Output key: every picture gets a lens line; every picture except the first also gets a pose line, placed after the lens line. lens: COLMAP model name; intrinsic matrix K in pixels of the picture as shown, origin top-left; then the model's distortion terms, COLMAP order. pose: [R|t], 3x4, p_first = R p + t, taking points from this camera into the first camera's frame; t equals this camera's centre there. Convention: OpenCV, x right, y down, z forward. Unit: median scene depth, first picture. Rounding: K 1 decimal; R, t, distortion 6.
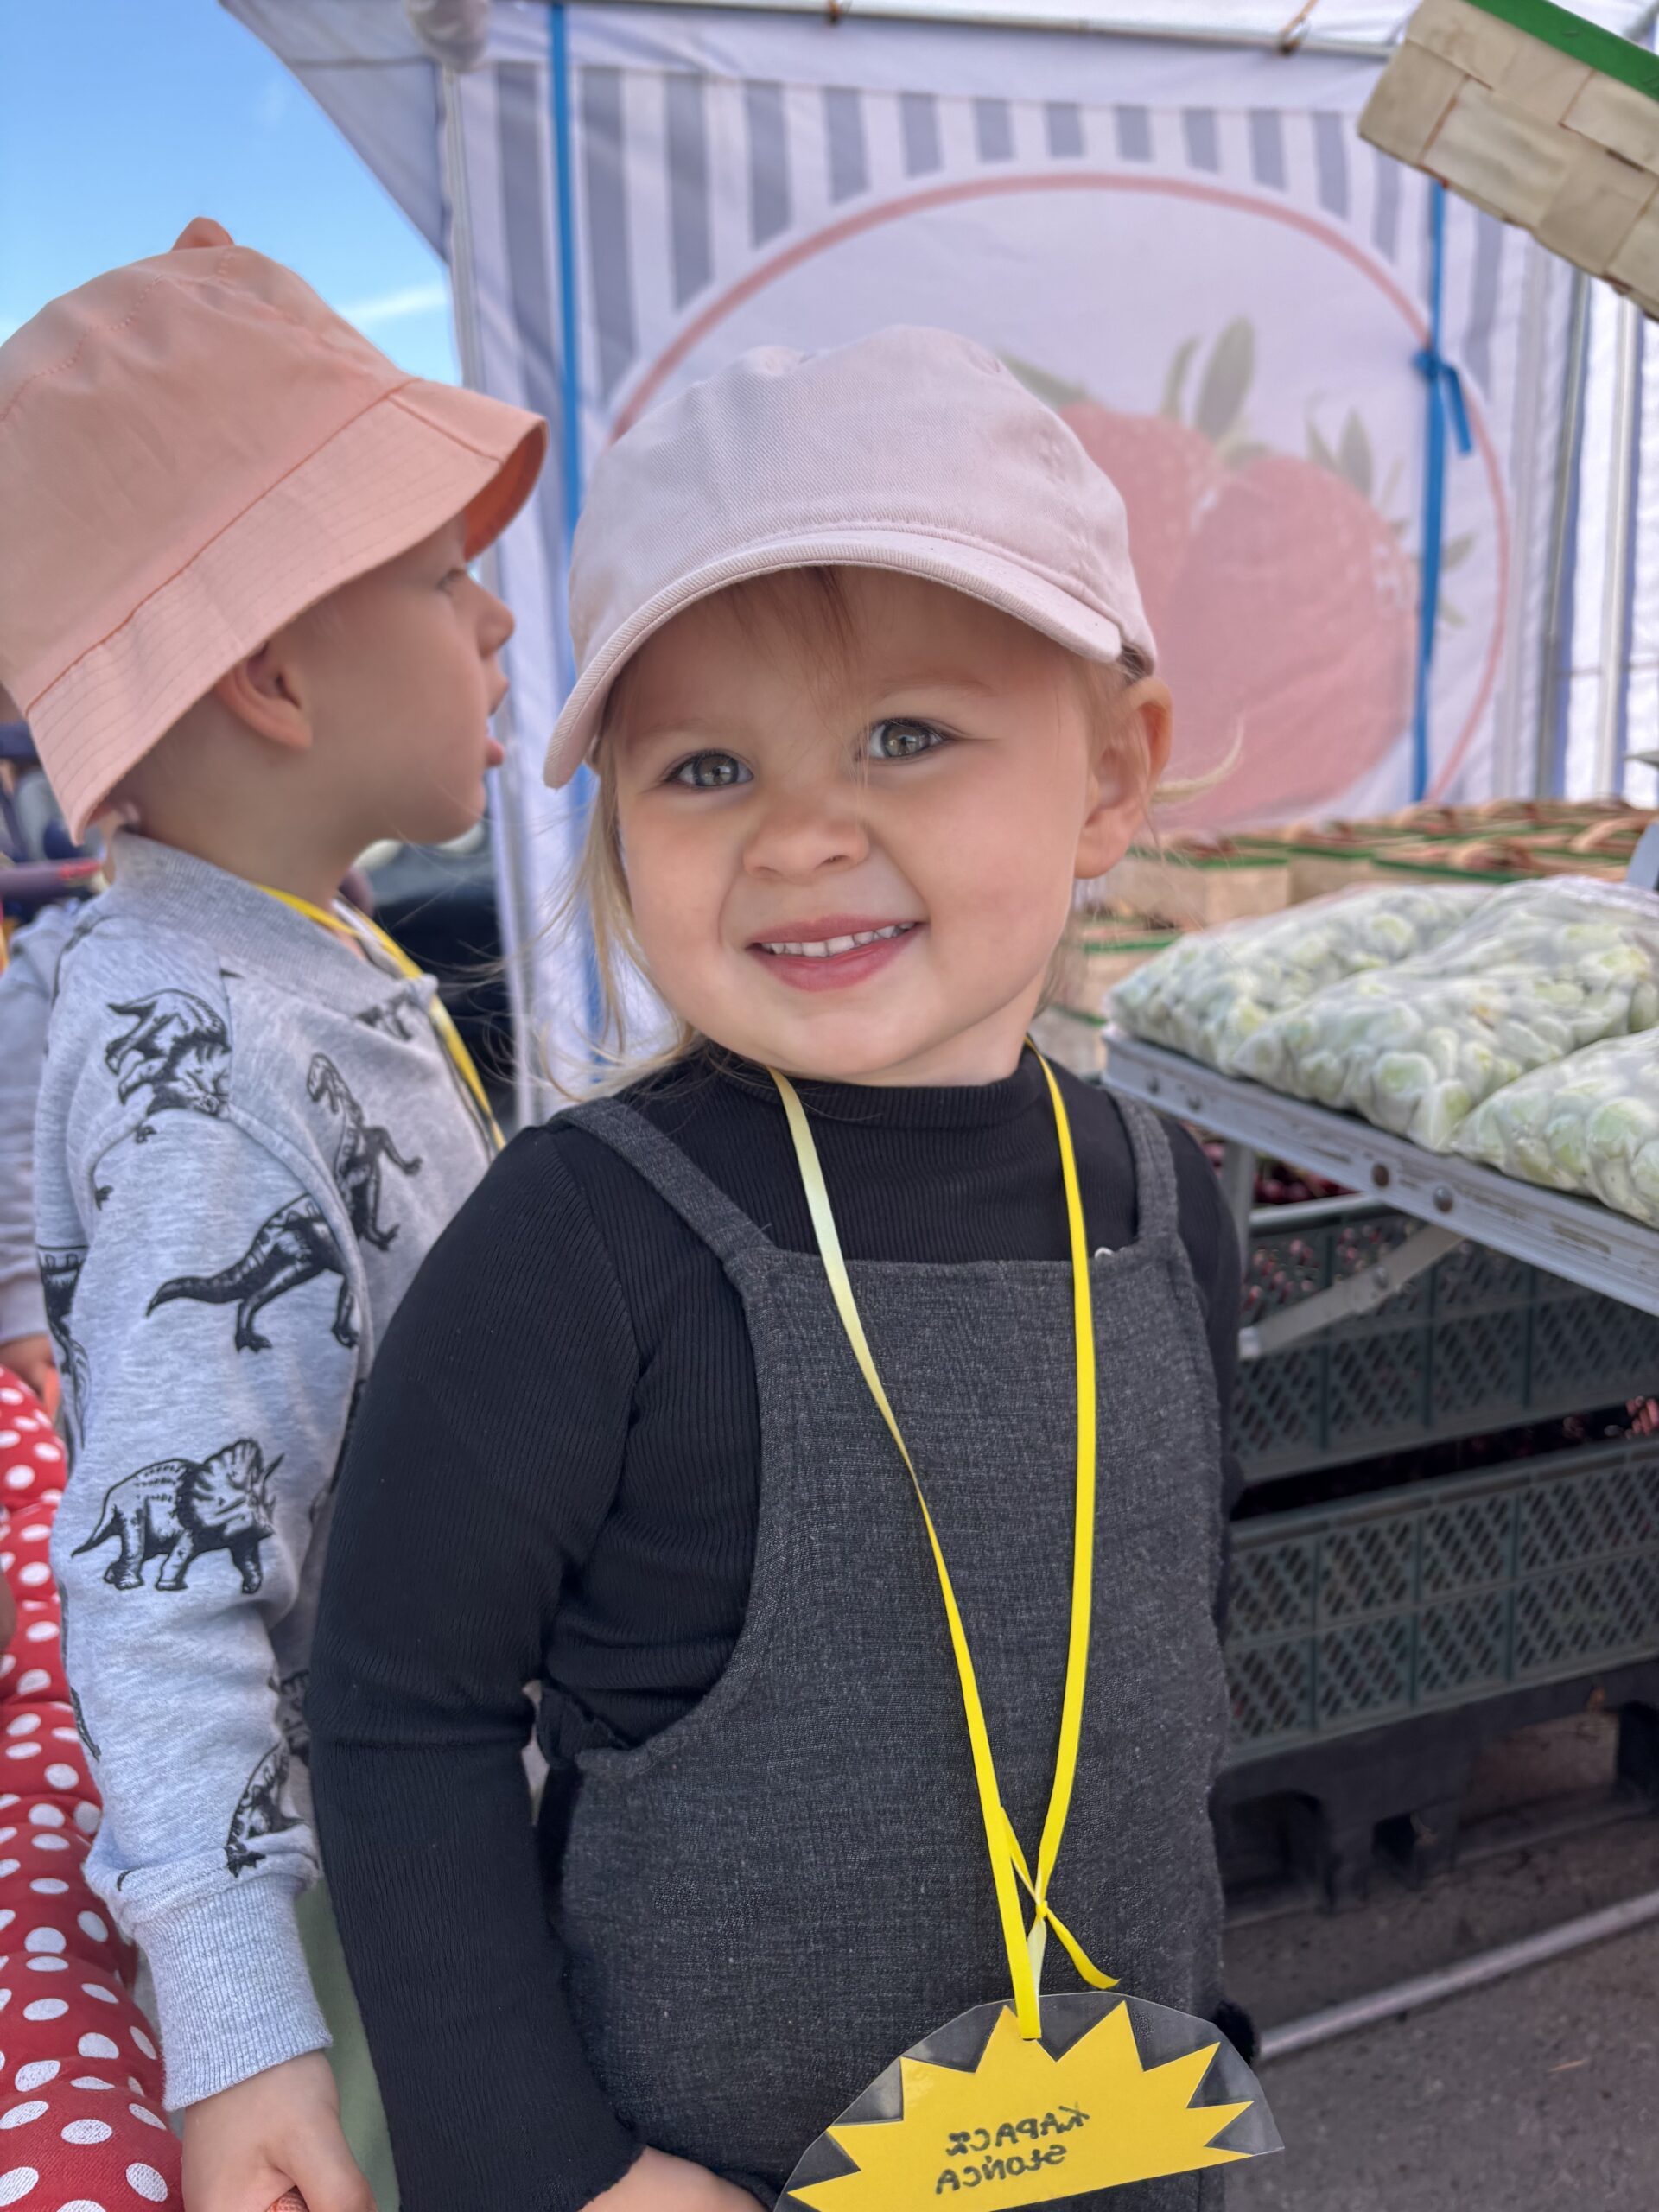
lens RADIAL K [[1670.9, 0, 823.4], [0, 1670.9, 1109.6], [0, 0, 1]] dist [0.047060, -0.052260]
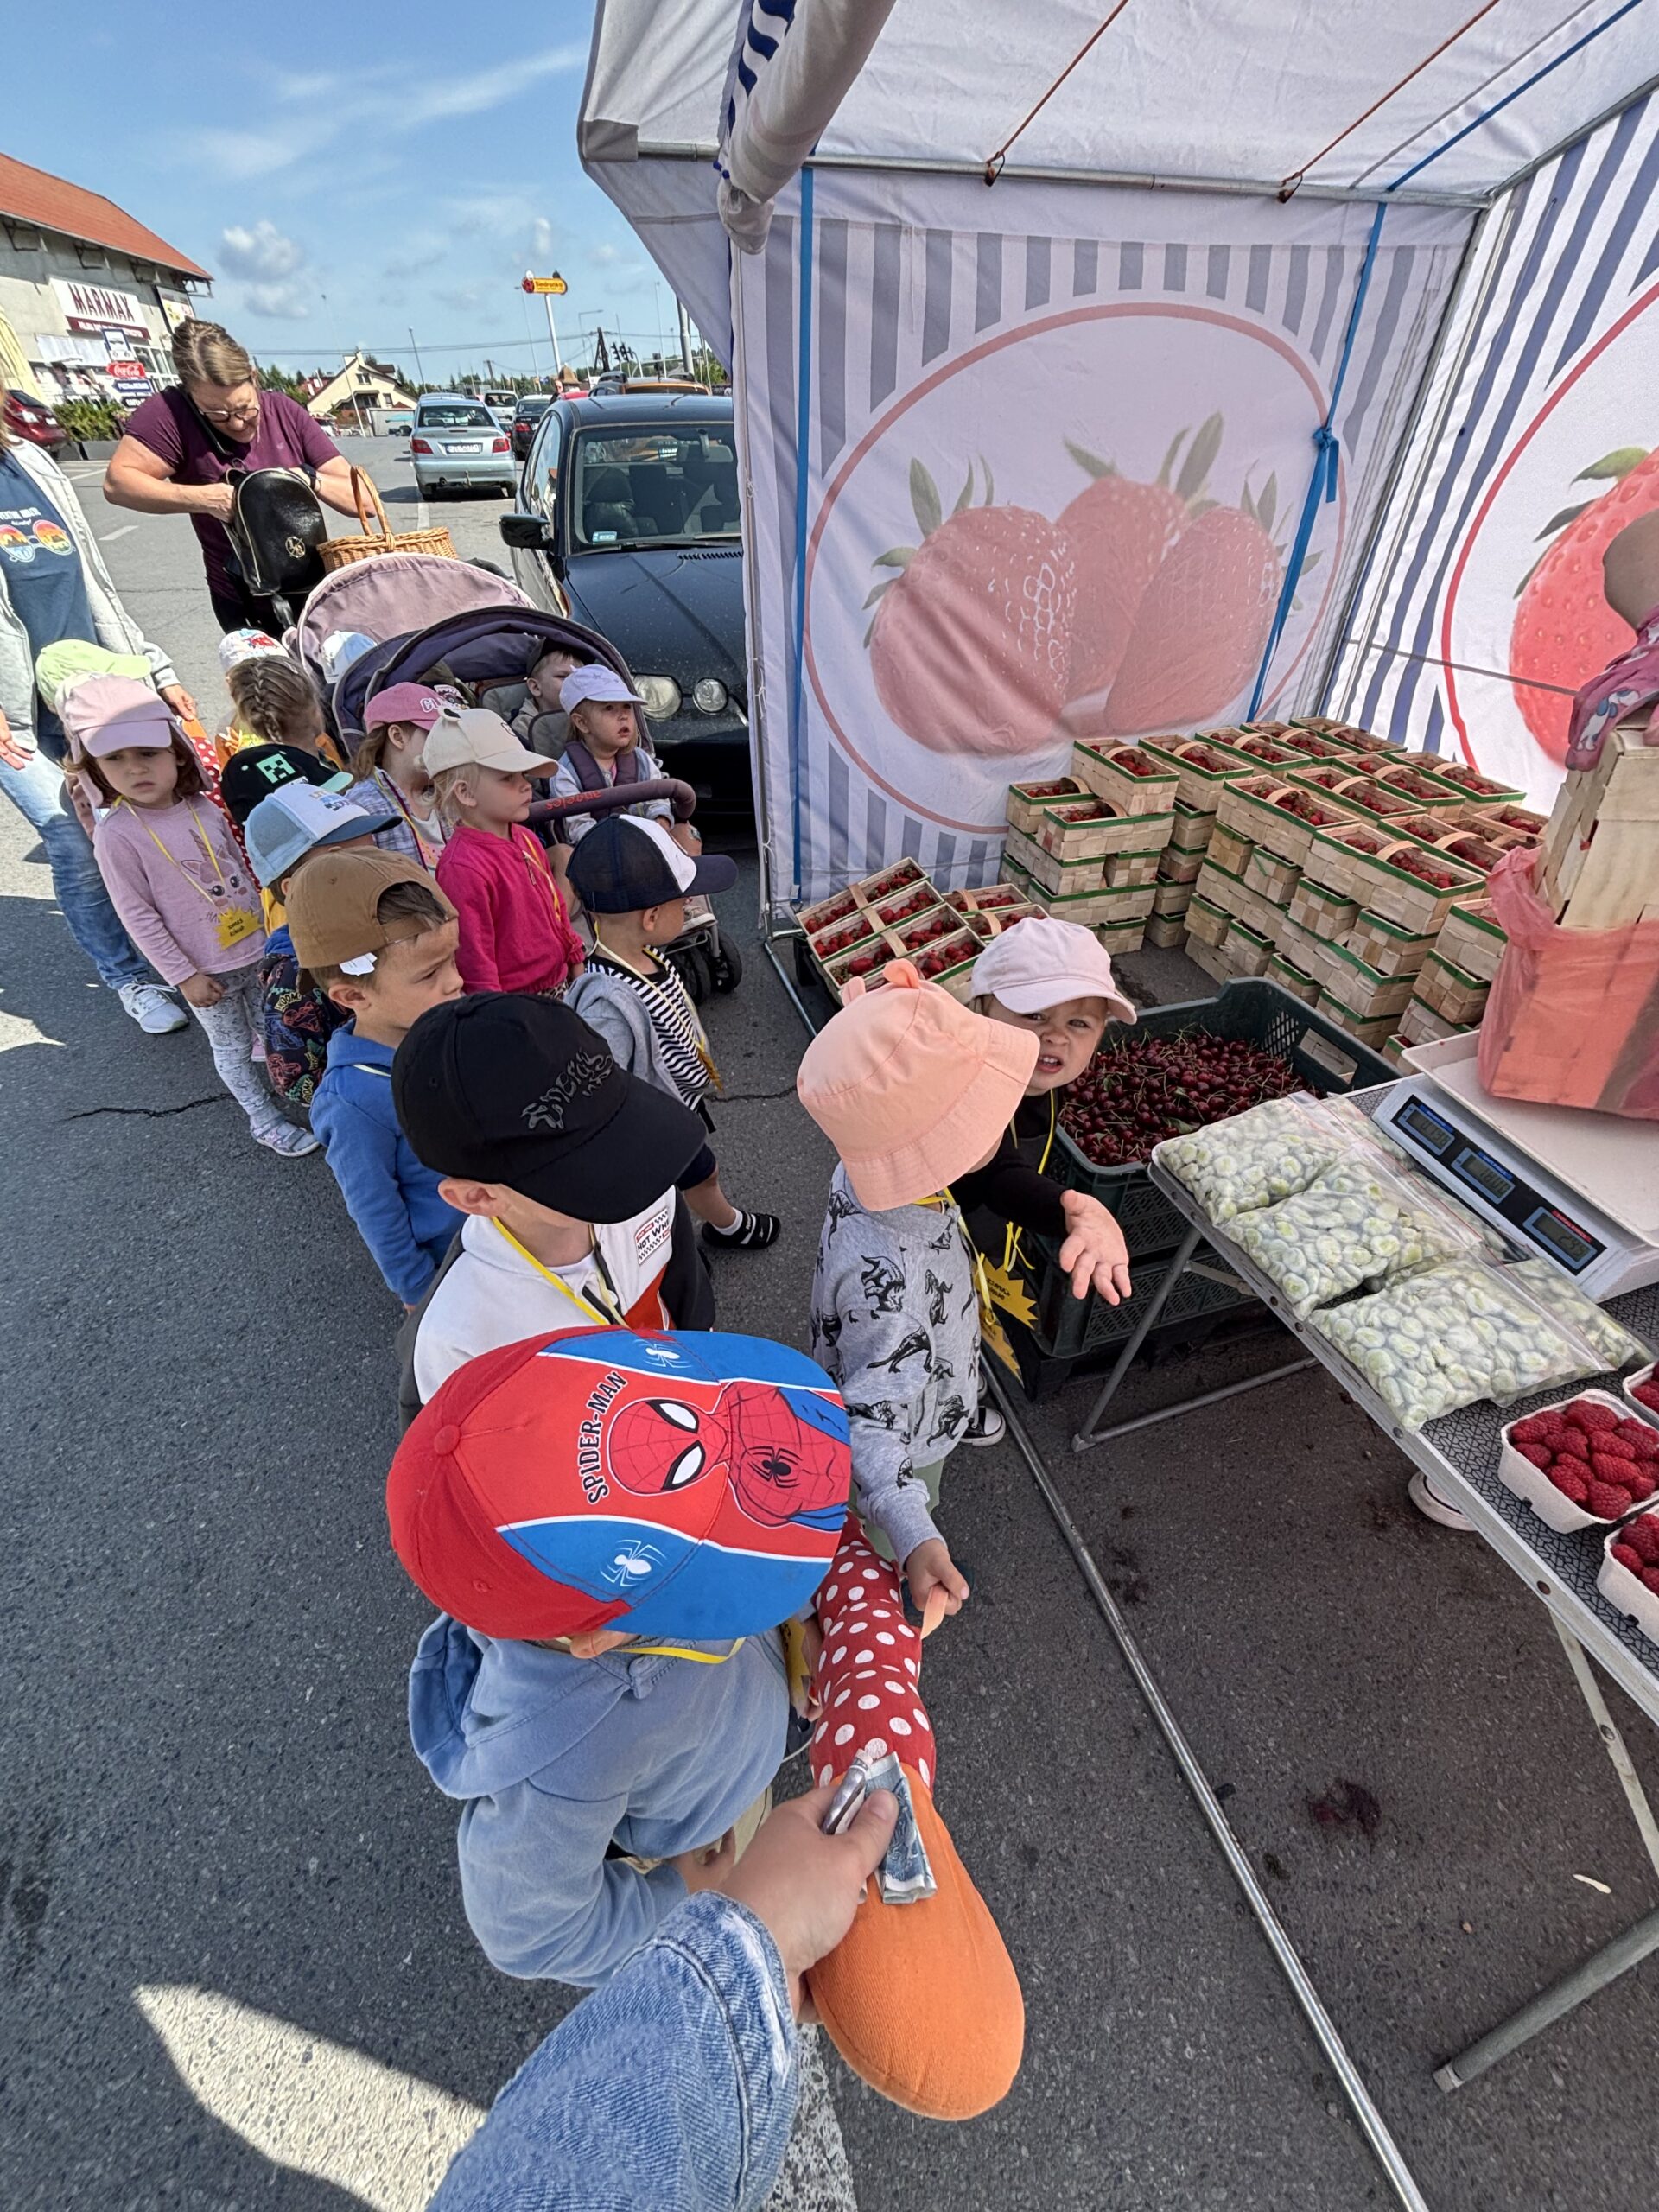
lens RADIAL K [[895.5, 0, 833.6], [0, 895.5, 1109.0], [0, 0, 1]] dist [-0.001404, -0.000523]
pose [[0.998944, 0.043128, 0.015861, -0.109979], [-0.045860, 0.913878, 0.403391, -0.211358], [0.002902, -0.403692, 0.914890, -0.051102]]
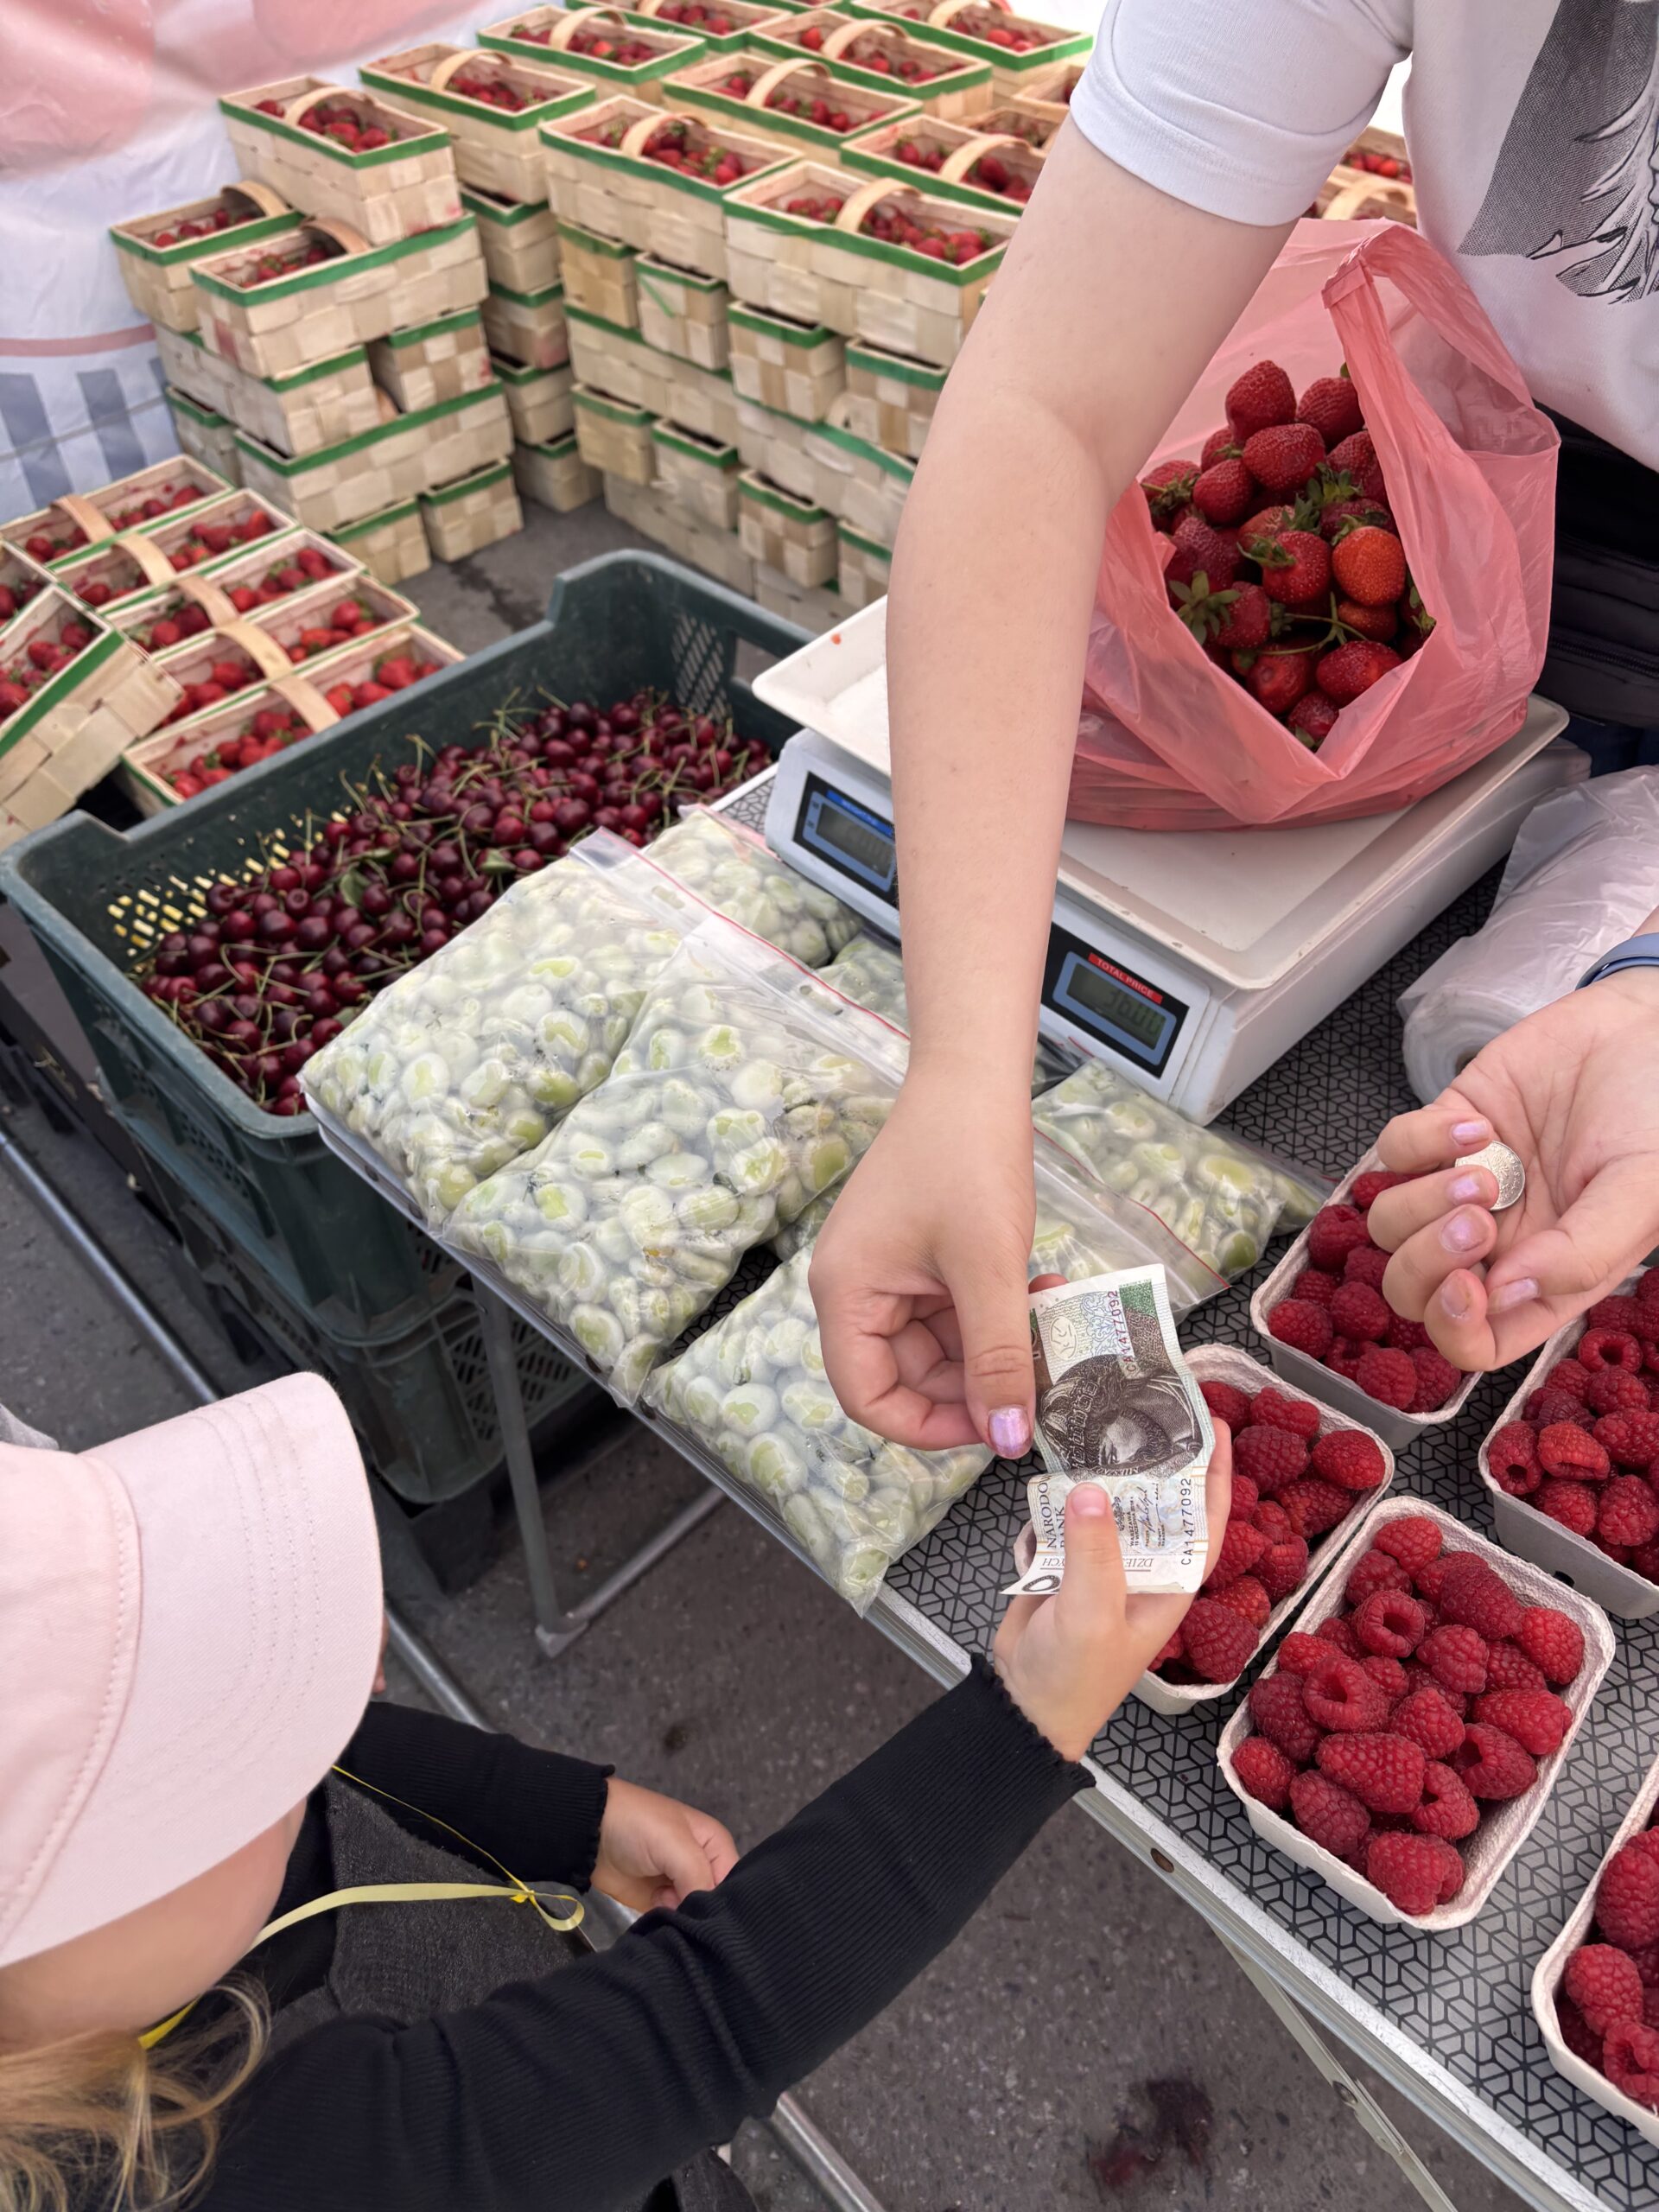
lens RADIAL K [[1670.9, 0, 829.3], [0, 1670.9, 1102.4], [0, 0, 1]] dist [0.047060, -0.052260]
pose [[0.903604, -0.307699, 0.298029, 0.050983], [0.109789, 0.838843, 0.533188, -0.186910], [-0.414061, -0.449070, 0.791764, 0.030459]]
